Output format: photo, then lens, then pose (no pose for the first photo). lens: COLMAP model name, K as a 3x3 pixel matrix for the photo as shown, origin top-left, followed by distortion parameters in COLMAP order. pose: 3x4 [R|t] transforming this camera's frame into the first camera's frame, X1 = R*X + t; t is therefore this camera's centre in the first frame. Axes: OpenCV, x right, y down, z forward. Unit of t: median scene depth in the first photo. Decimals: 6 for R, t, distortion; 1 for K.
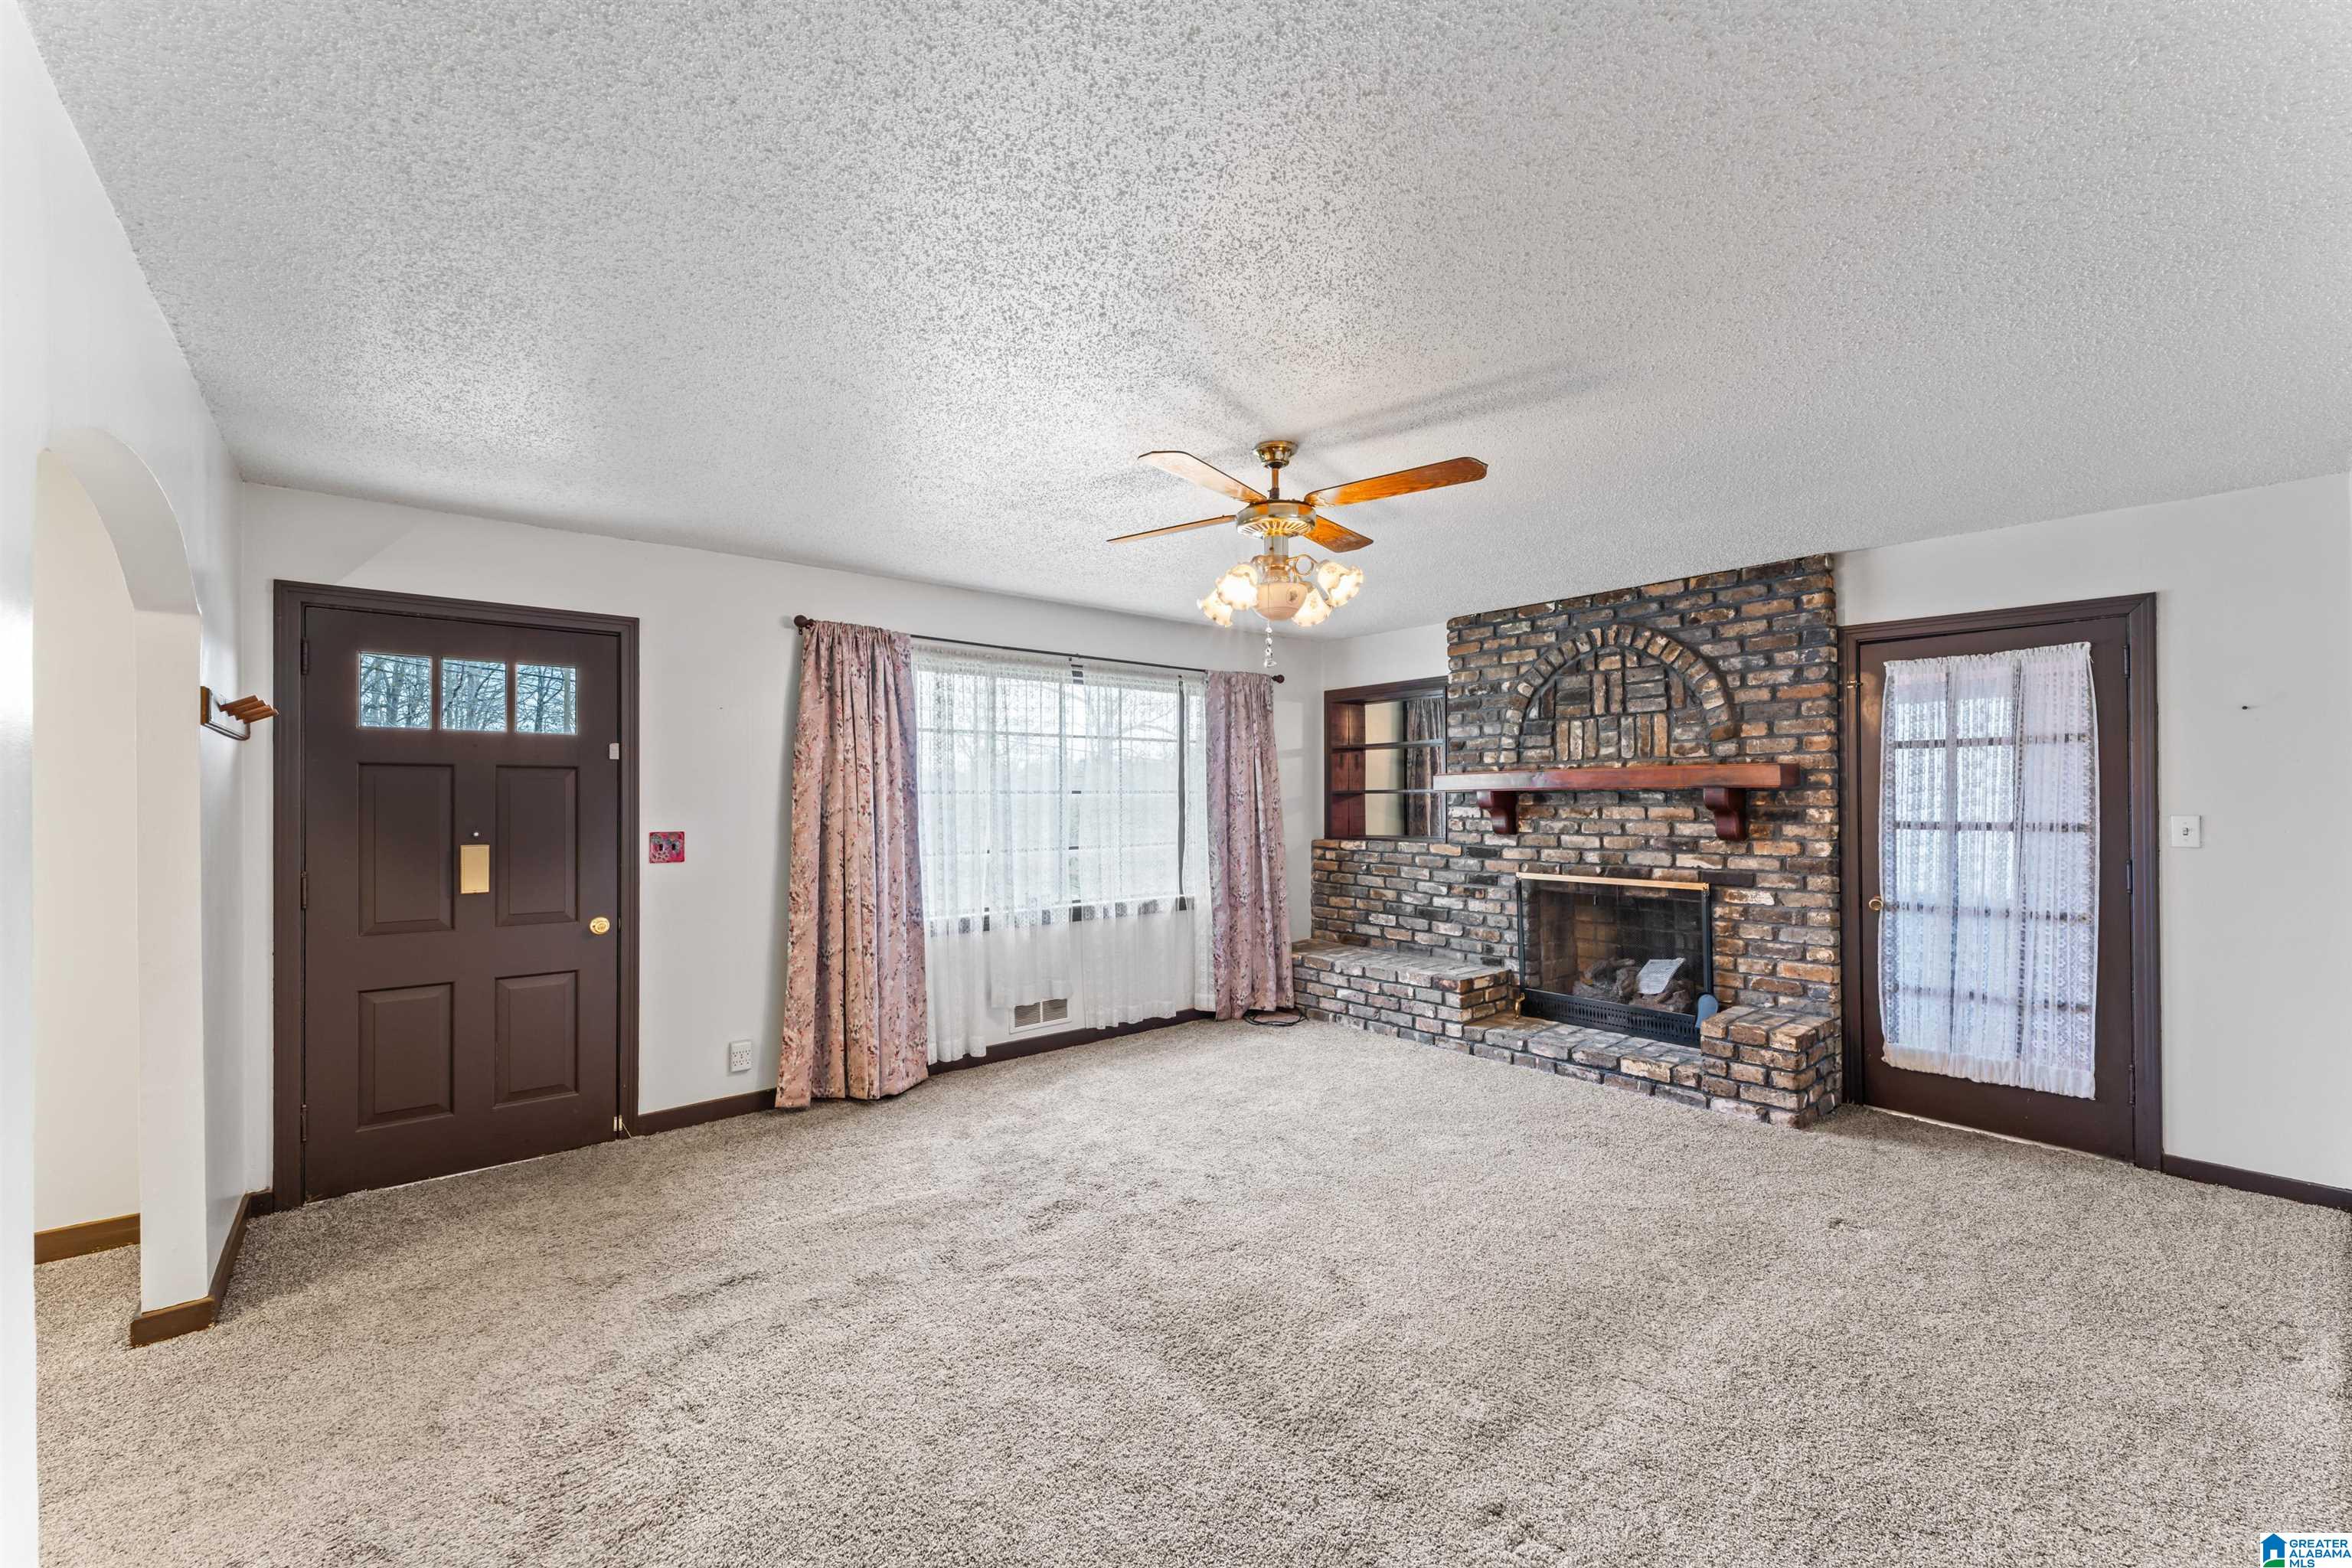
lens RADIAL K [[939.8, 0, 1160.6], [0, 939.8, 794.2], [0, 0, 1]] dist [0.000373, 0.000033]
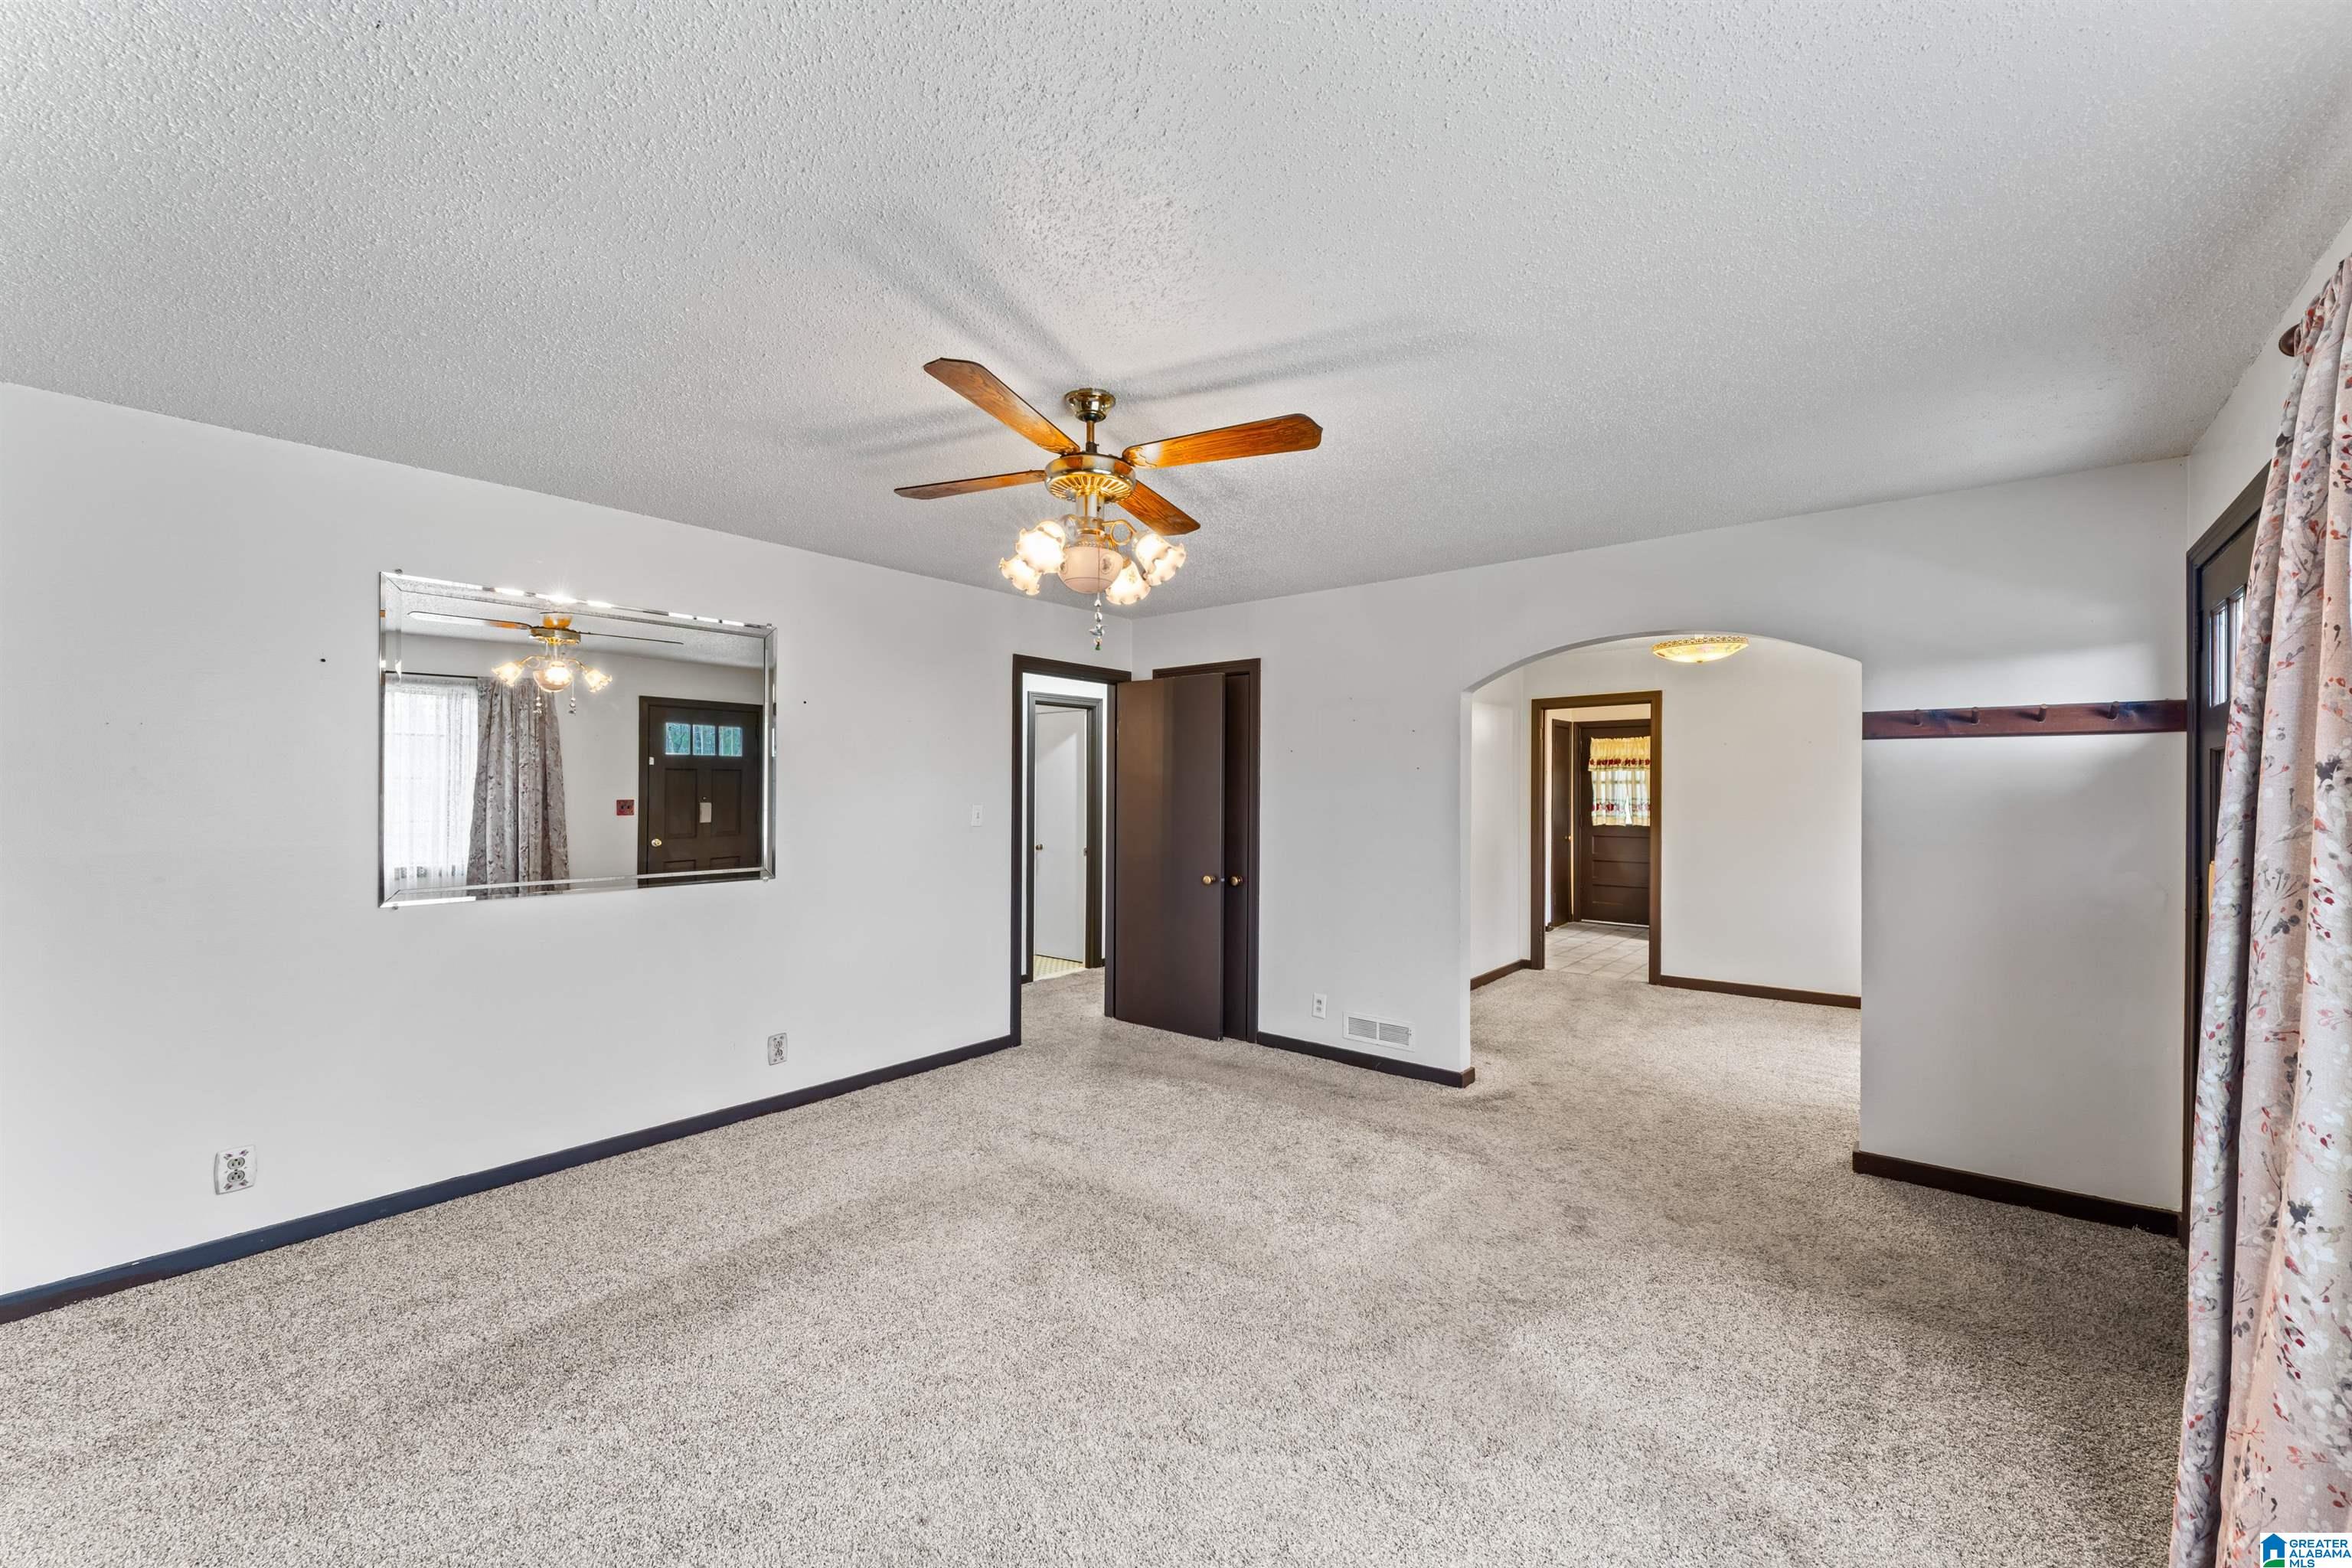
lens RADIAL K [[939.8, 0, 1187.1], [0, 939.8, 788.6], [0, 0, 1]] dist [0.000373, 0.000033]
pose [[-0.978554, 0.003583, -0.205961, 0.114901], [0.004382, 0.999985, -0.003424, -0.000048], [0.205946, -0.004253, -0.978554, 1.018340]]
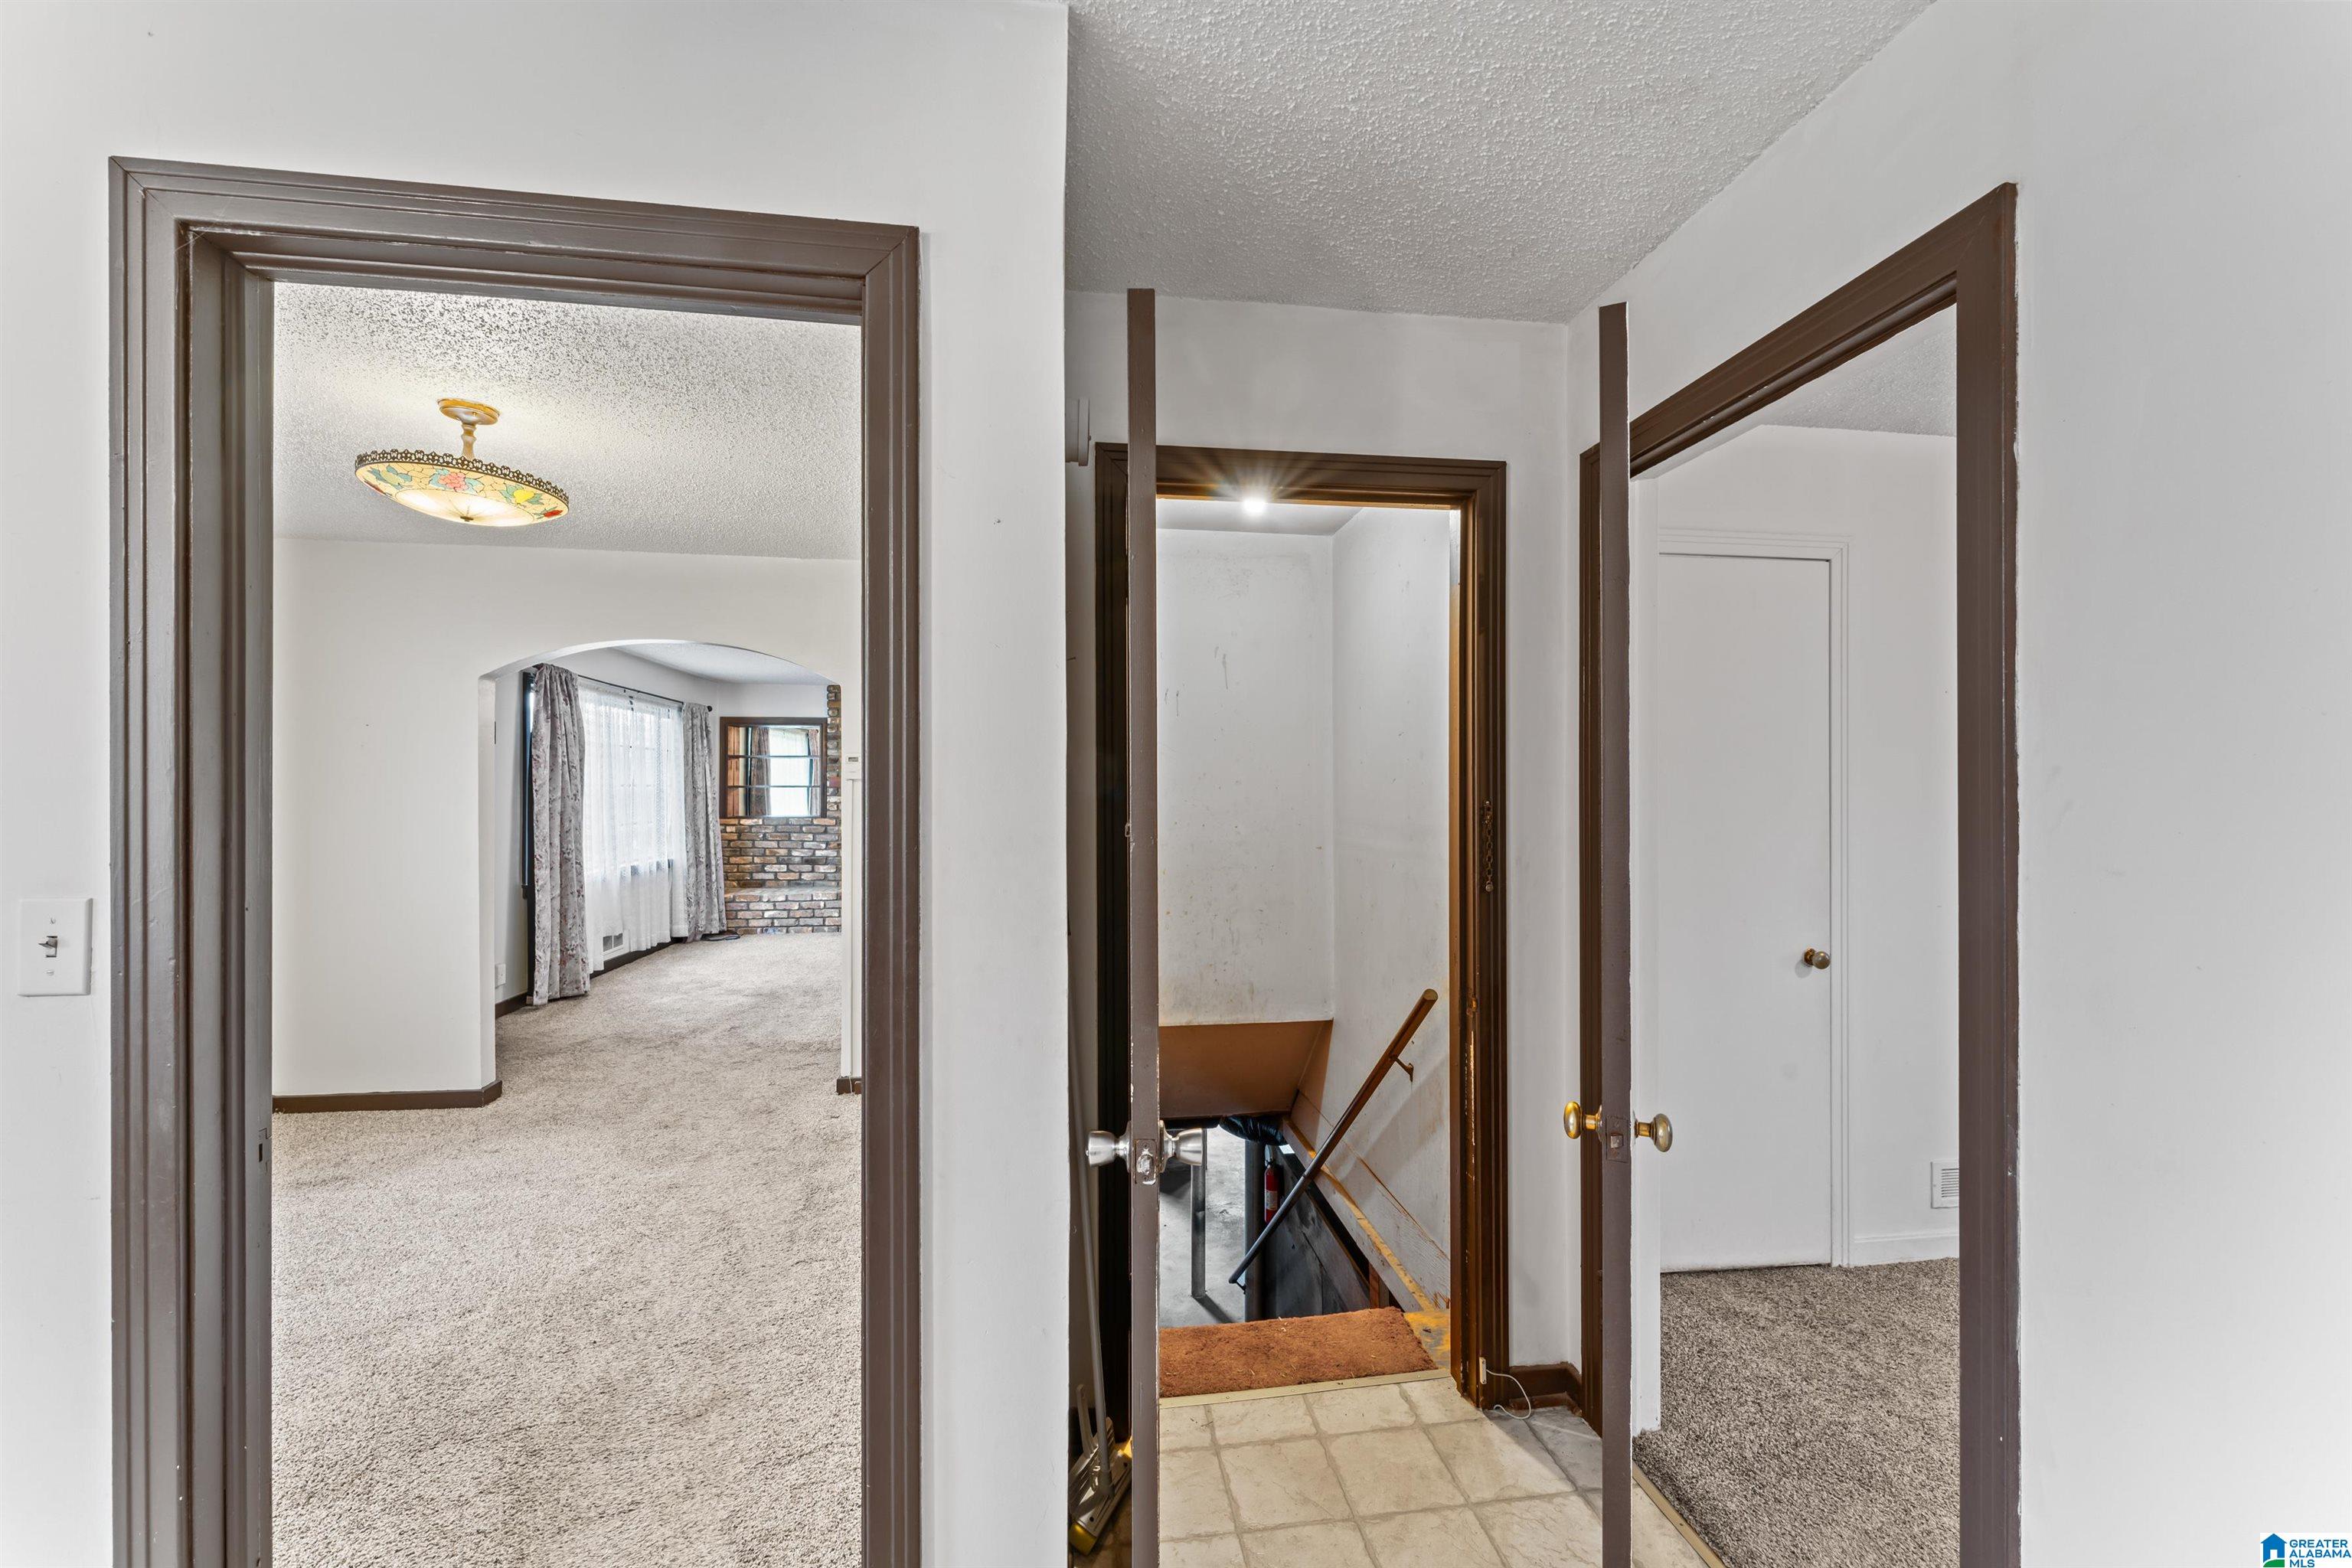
lens RADIAL K [[939.8, 0, 1182.4], [0, 939.8, 792.5], [0, 0, 1]] dist [0.000373, 0.000033]
pose [[0.512622, 0.005321, 0.858598, -0.863523], [-0.008231, 0.999965, -0.001283, 0.003530], [-0.858575, -0.006409, 0.512648, -0.437037]]
